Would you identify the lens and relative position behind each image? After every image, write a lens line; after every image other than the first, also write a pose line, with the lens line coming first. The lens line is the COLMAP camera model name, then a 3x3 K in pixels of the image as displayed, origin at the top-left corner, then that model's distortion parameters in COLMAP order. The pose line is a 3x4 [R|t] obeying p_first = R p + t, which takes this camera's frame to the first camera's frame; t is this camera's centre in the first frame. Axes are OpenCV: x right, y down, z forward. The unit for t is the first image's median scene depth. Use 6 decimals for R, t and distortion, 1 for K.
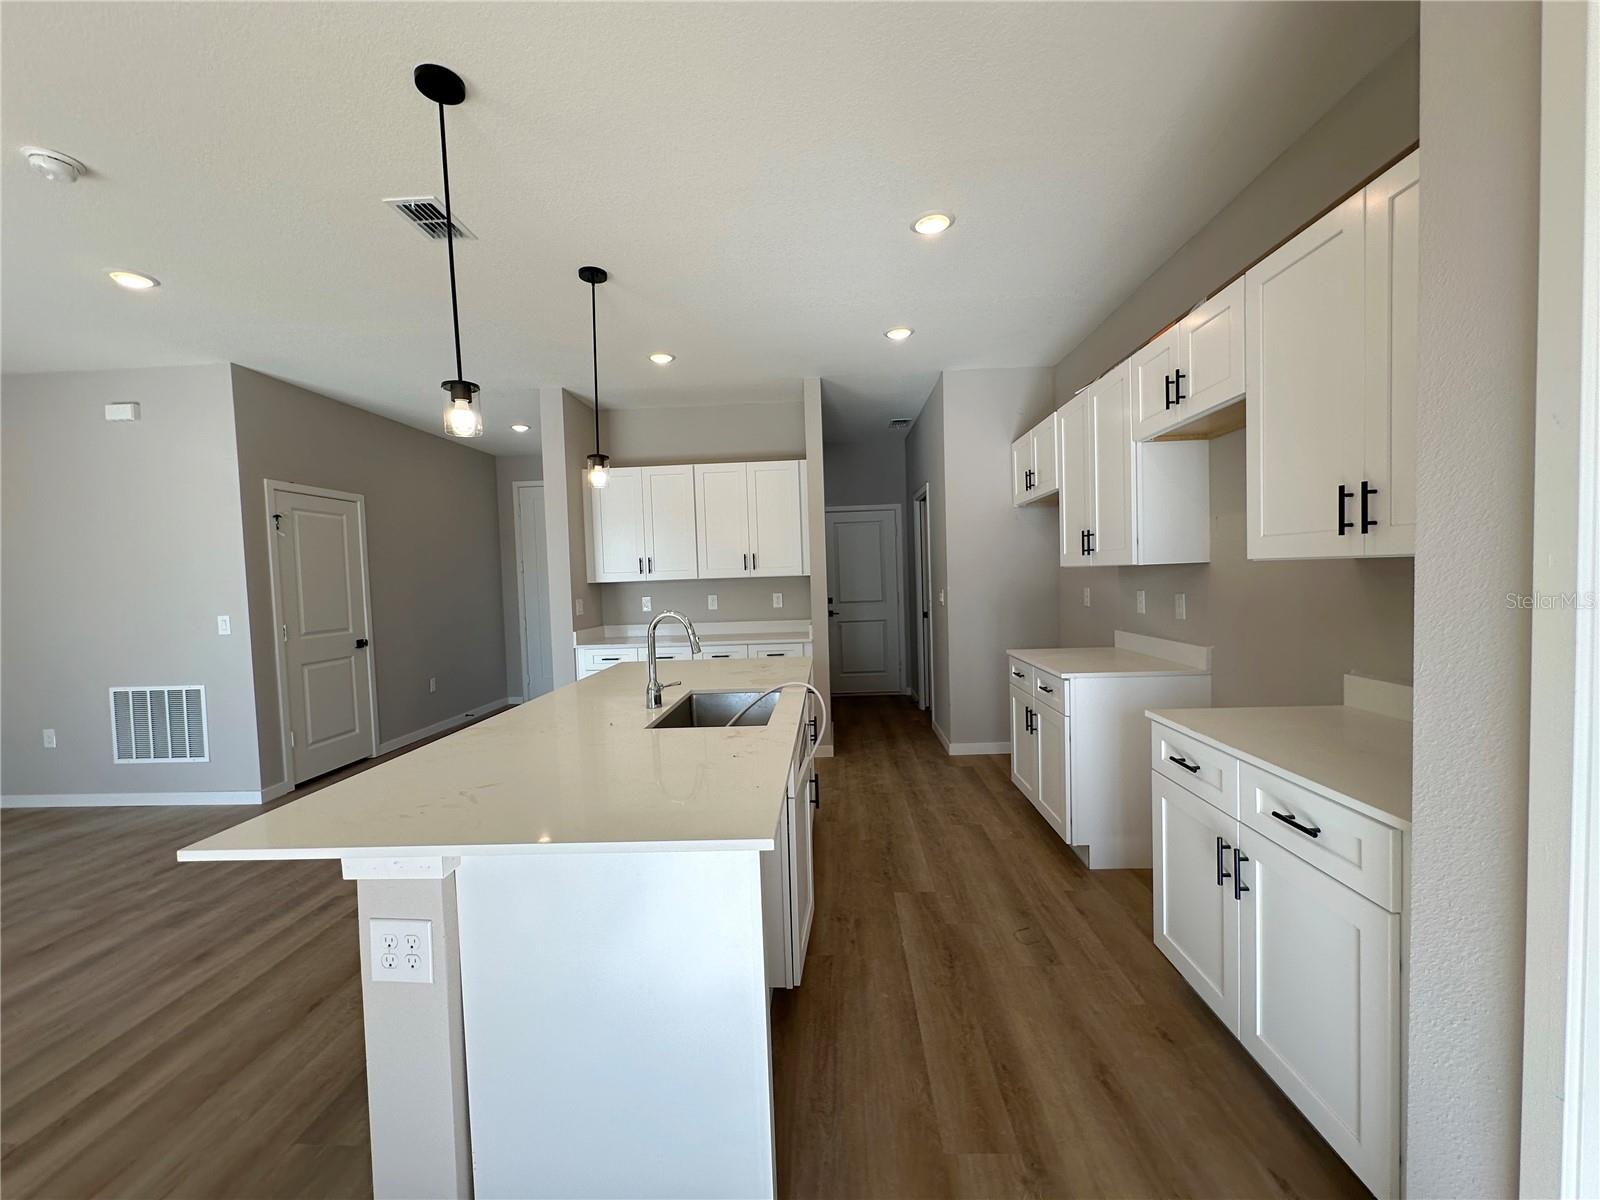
lens RADIAL K [[645.1, 0, 809.3], [0, 645.1, 596.8], [0, 0, 1]] dist [0.000211, 0.000338]
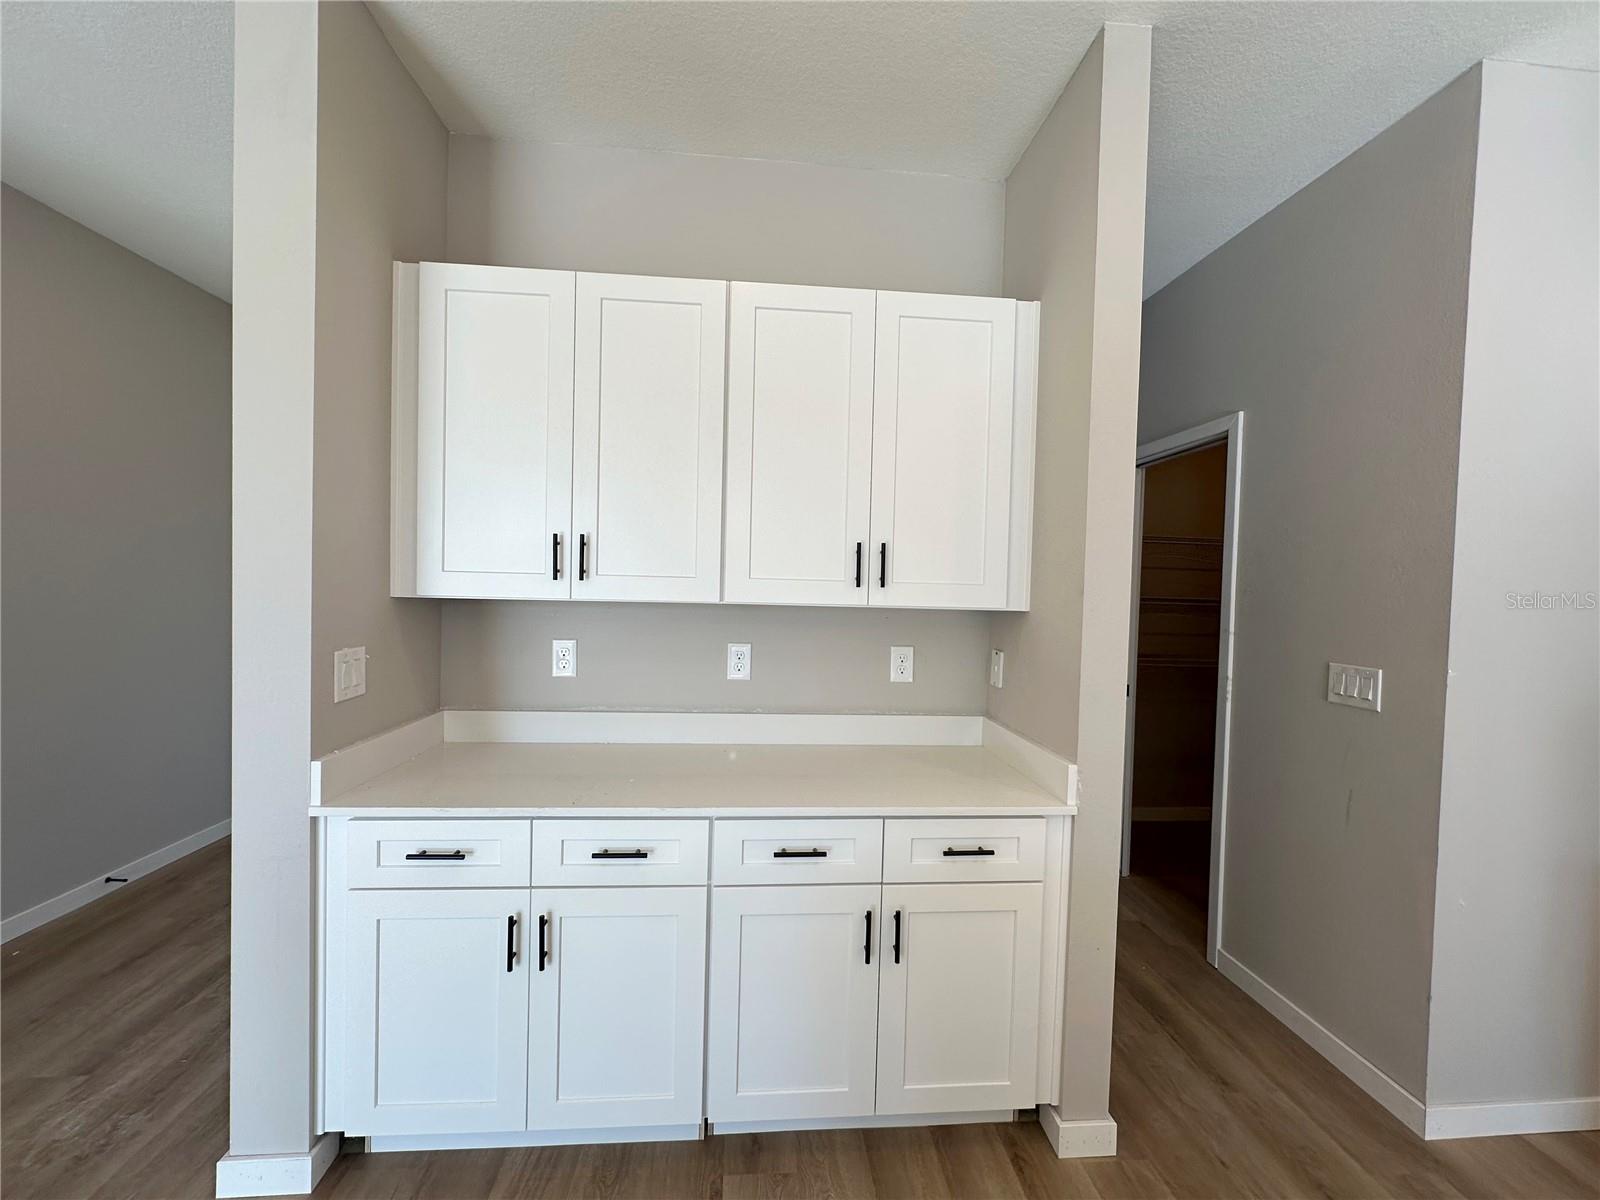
lens RADIAL K [[645.1, 0, 811.2], [0, 645.1, 594.8], [0, 0, 1]] dist [0.000211, 0.000338]
pose [[0.989610, 0.056863, 0.132052, -0.171060], [-0.053492, 0.998149, -0.028943, -0.024922], [-0.133453, 0.021578, 0.990820, 0.642254]]
